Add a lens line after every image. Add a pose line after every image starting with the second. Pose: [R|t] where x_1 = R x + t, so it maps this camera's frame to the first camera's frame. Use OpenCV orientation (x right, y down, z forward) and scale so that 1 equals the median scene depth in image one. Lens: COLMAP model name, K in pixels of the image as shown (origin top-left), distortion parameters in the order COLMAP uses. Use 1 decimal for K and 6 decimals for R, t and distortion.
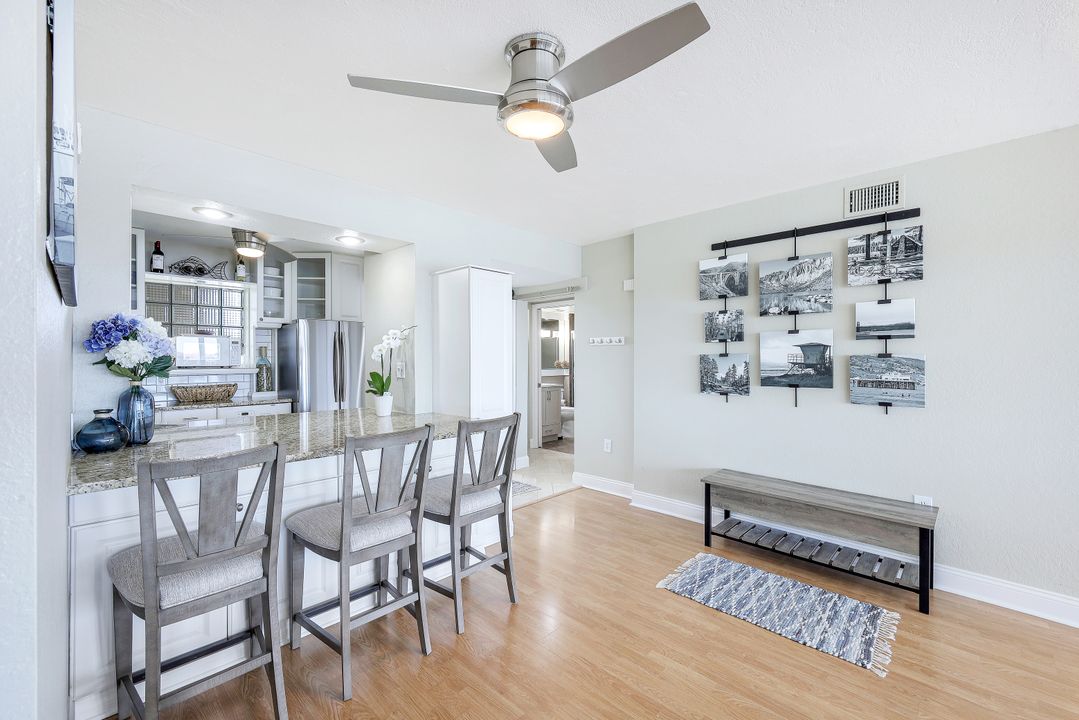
lens RADIAL K [[439.0, 0, 542.1], [0, 439.0, 358.7], [0, 0, 1]] dist [0.000166, -0.000603]
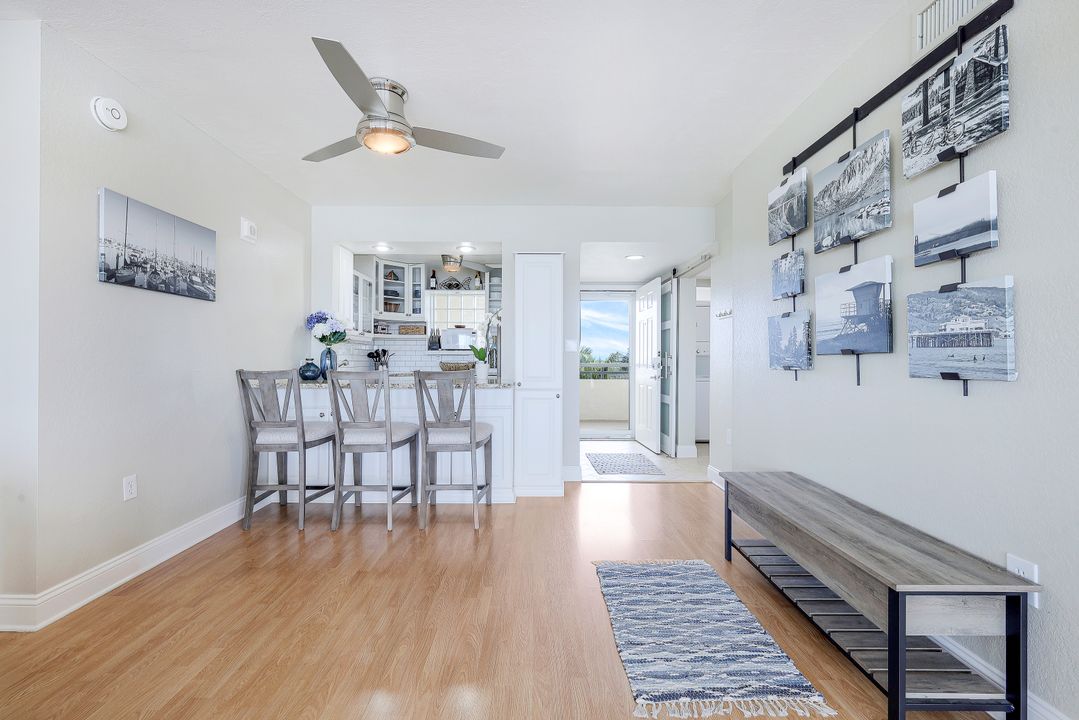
lens RADIAL K [[439.0, 0, 539.4], [0, 439.0, 359.6], [0, 0, 1]] dist [0.000166, -0.000603]
pose [[0.709839, 0.003345, -0.704356, 0.785037], [-0.004857, 0.999988, -0.000147, 0.083409], [0.704347, 0.003525, 0.709847, 0.238771]]
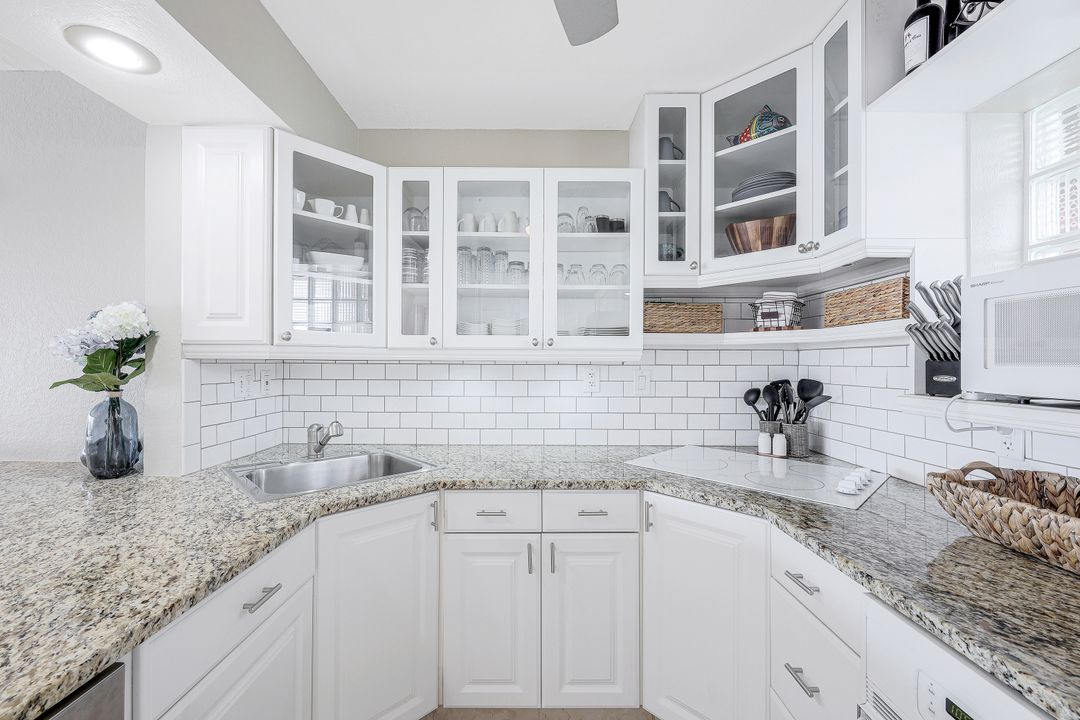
lens RADIAL K [[439.5, 0, 540.8], [0, 439.5, 359.4], [0, 0, 1]] dist [0.000166, -0.000603]
pose [[-0.715087, -0.012019, -0.698933, -0.743512], [-0.007095, 0.999925, -0.009937, 0.003727], [0.699000, -0.002147, -0.715119, 1.614953]]
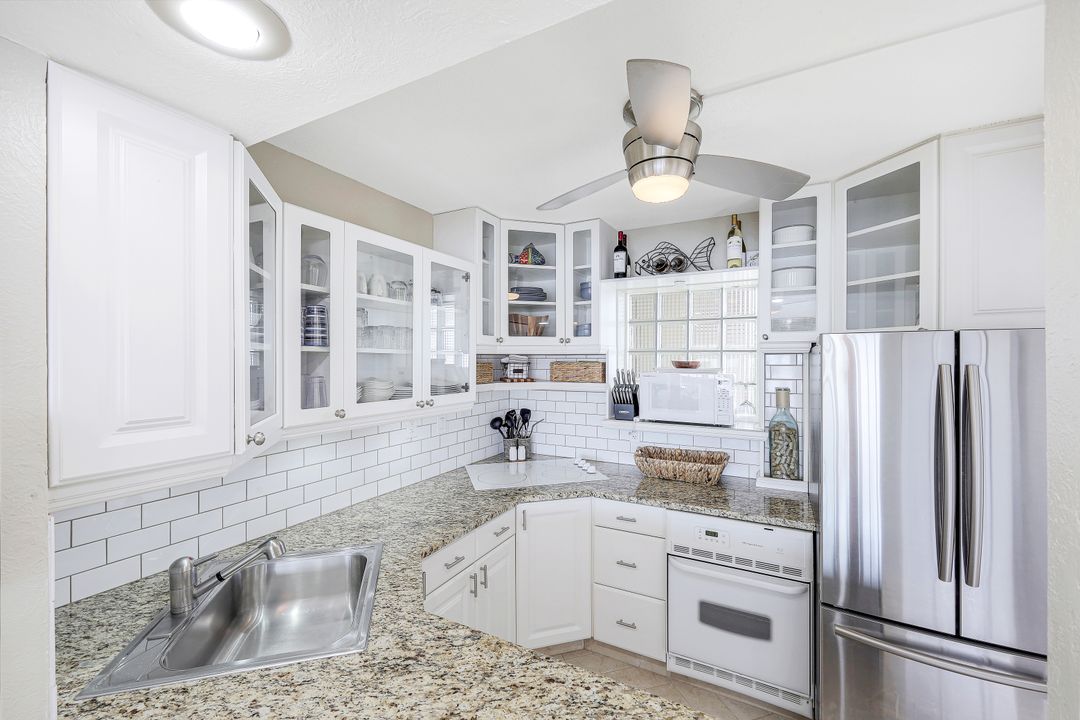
lens RADIAL K [[439.5, 0, 532.9], [0, 439.5, 360.5], [0, 0, 1]] dist [0.000166, -0.000603]
pose [[0.281294, 0.003702, -0.959615, -0.418415], [-0.002267, 0.999992, 0.003194, -0.112645], [0.959619, 0.001277, 0.281300, 1.066243]]
